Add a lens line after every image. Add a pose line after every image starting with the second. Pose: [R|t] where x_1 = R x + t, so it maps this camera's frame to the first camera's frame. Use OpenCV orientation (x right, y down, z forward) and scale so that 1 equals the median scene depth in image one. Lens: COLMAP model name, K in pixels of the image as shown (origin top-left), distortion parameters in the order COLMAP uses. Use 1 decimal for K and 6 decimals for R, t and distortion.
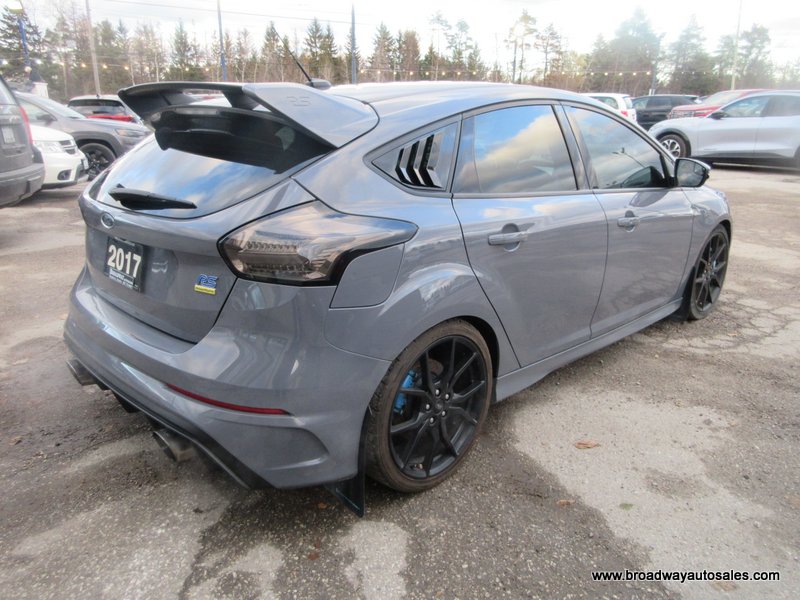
lens RADIAL K [[602.7, 0, 397.7], [0, 602.7, 299.5], [0, 0, 1]] dist [0.021433, -0.014253]
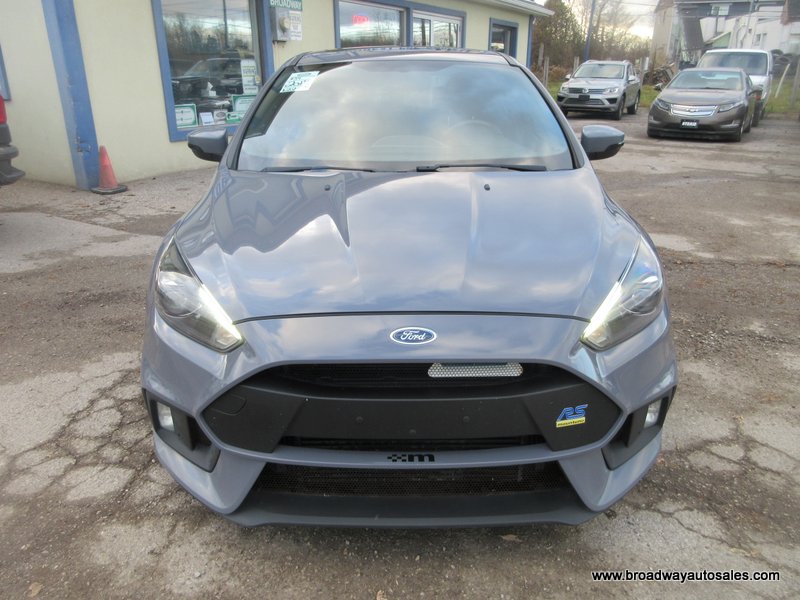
lens RADIAL K [[602.7, 0, 399.8], [0, 602.7, 299.9], [0, 0, 1]] dist [0.021433, -0.014253]
pose [[-0.703932, 0.246089, -0.666274, 0.832682], [-0.219730, 0.816591, 0.533758, -0.492430], [0.675425, 0.522130, -0.520751, 1.580276]]
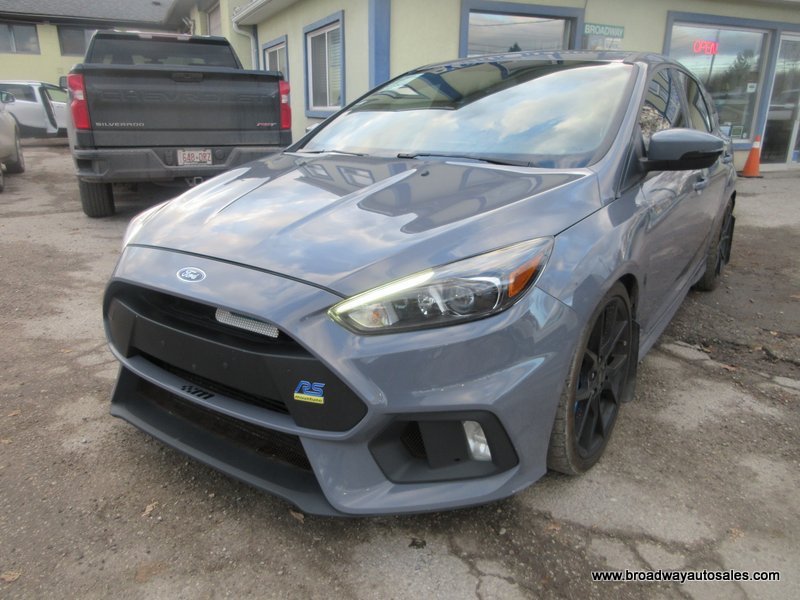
lens RADIAL K [[602.7, 0, 399.7], [0, 602.7, 296.4], [0, 0, 1]] dist [0.021433, -0.014253]
pose [[-0.984605, 0.037142, -0.170801, 0.484682], [-0.067484, 0.820621, 0.567474, -0.510443], [0.161240, 0.570264, -0.805482, 1.784876]]
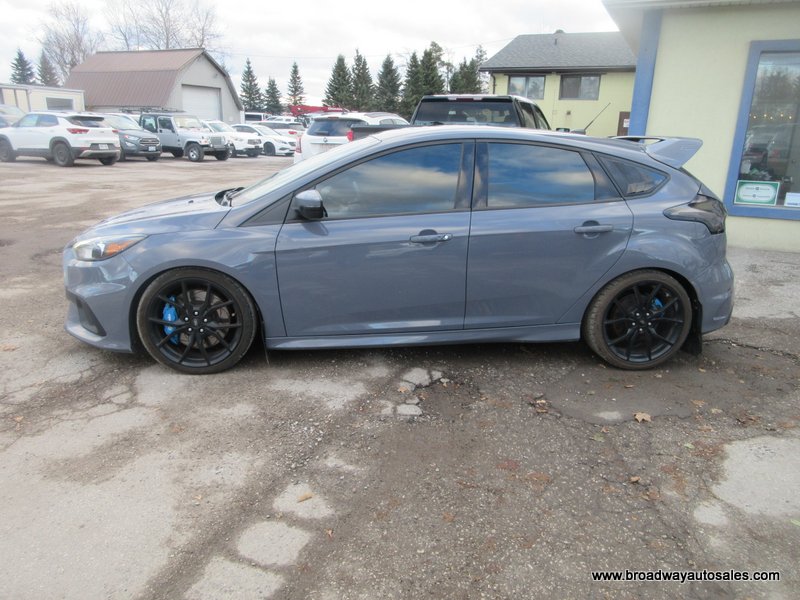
lens RADIAL K [[602.7, 0, 403.0], [0, 602.7, 299.5], [0, 0, 1]] dist [0.021433, -0.014253]
pose [[-0.775339, -0.194467, 0.600859, -0.595182], [0.164335, 0.856513, 0.489264, -0.600695], [-0.609790, 0.478088, -0.632130, 1.804564]]
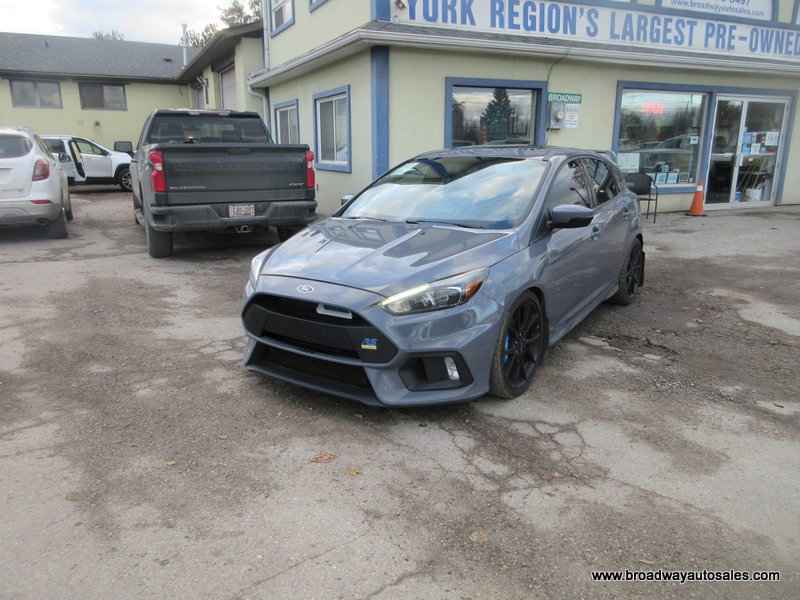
lens RADIAL K [[602.7, 0, 399.6], [0, 602.7, 298.8], [0, 0, 1]] dist [0.021433, -0.014253]
pose [[-0.982008, 0.041755, -0.184166, 0.588170], [-0.061930, 0.850103, 0.522963, -0.716110], [0.178396, 0.524959, -0.832221, 2.156404]]
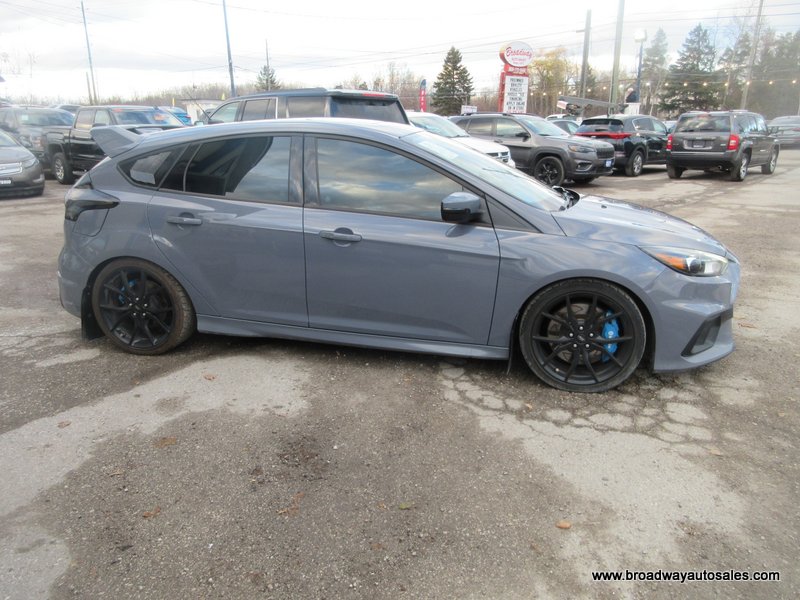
lens RADIAL K [[602.7, 0, 395.0], [0, 602.7, 298.8], [0, 0, 1]] dist [0.021433, -0.014253]
pose [[0.540771, 0.230525, -0.808966, 1.125318], [-0.249351, 0.962420, 0.107569, -0.133233], [0.803362, 0.143546, 0.577930, 0.348667]]
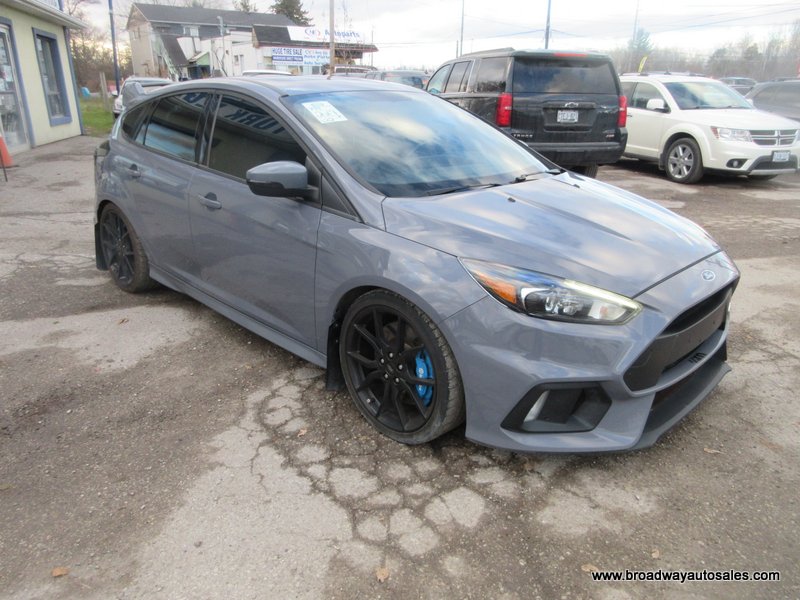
lens RADIAL K [[602.7, 0, 398.0], [0, 602.7, 299.4], [0, 0, 1]] dist [0.021433, -0.014253]
pose [[0.009185, 0.325699, -0.945429, 1.176949], [-0.311481, 0.899362, 0.306802, -0.328554], [0.950208, 0.291665, 0.109710, 1.008024]]
